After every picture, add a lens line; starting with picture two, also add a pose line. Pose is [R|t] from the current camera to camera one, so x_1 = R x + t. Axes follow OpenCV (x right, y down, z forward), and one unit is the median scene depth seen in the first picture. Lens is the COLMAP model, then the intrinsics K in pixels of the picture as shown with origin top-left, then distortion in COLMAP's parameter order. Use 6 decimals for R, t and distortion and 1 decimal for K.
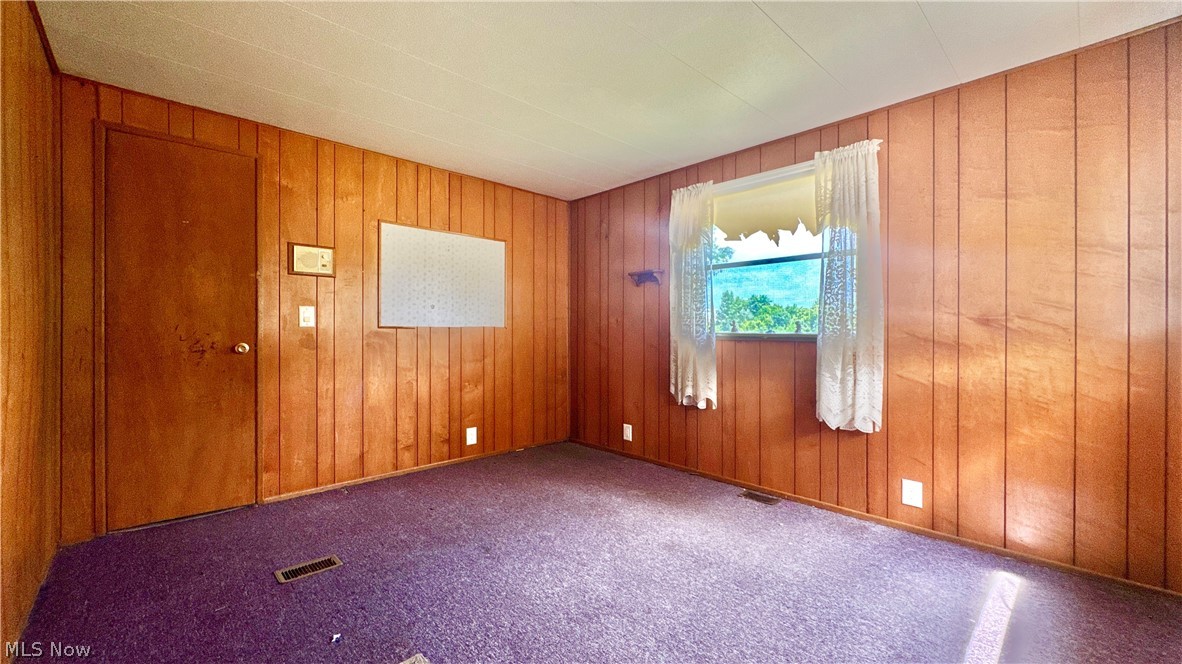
lens RADIAL K [[471.5, 0, 591.0], [0, 471.5, 332.0], [0, 0, 1]] dist [-0.001264, 0.000087]
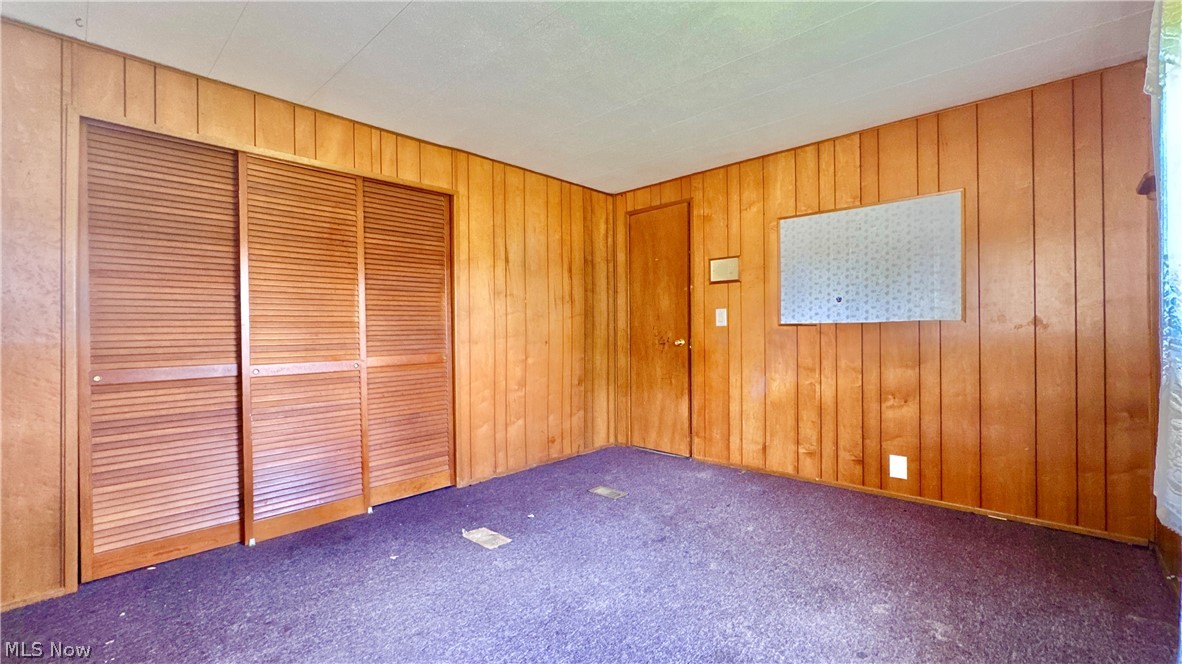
lens RADIAL K [[494.9, 0, 591.0], [0, 494.9, 332.0], [0, 0, 1]] dist [0.000051, 0.000156]
pose [[0.065271, -0.003044, -0.997863, 0.601478], [0.007934, 0.999965, -0.002532, 0.004718], [0.997836, -0.007752, 0.065293, 0.551465]]
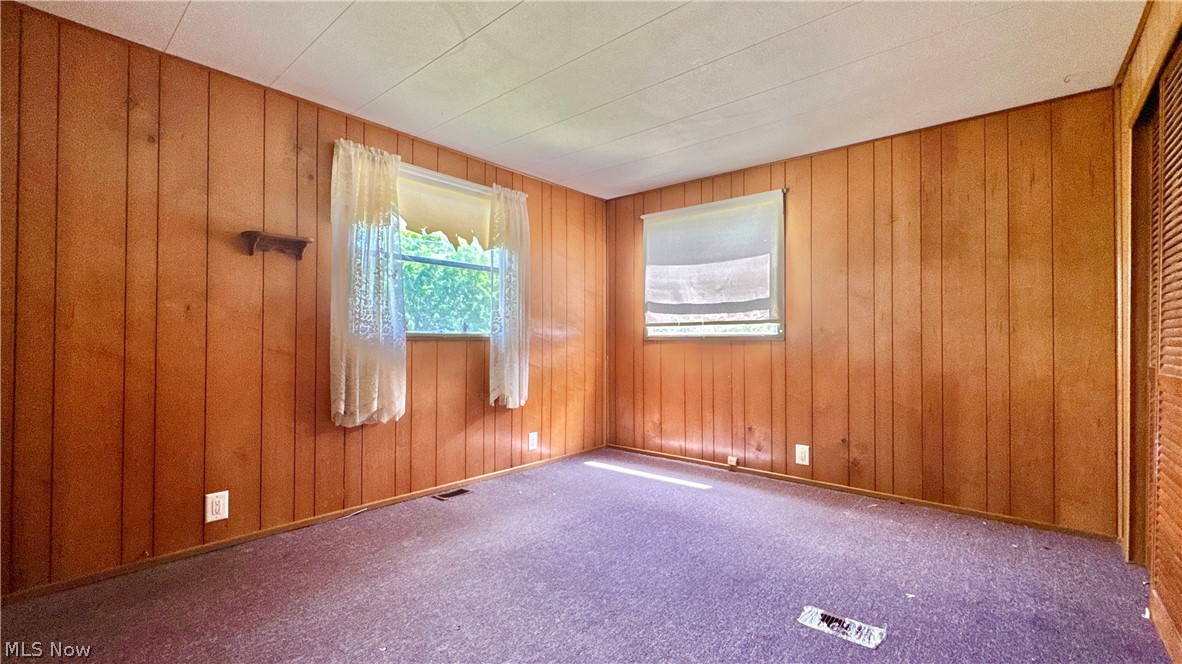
lens RADIAL K [[494.9, 0, 591.0], [0, 494.9, 332.0], [0, 0, 1]] dist [0.000051, 0.000156]
pose [[-0.103763, 0.013390, 0.994512, -0.696326], [-0.001034, 0.999907, -0.013570, 0.014092], [-0.994602, -0.002436, -0.103739, 0.762497]]
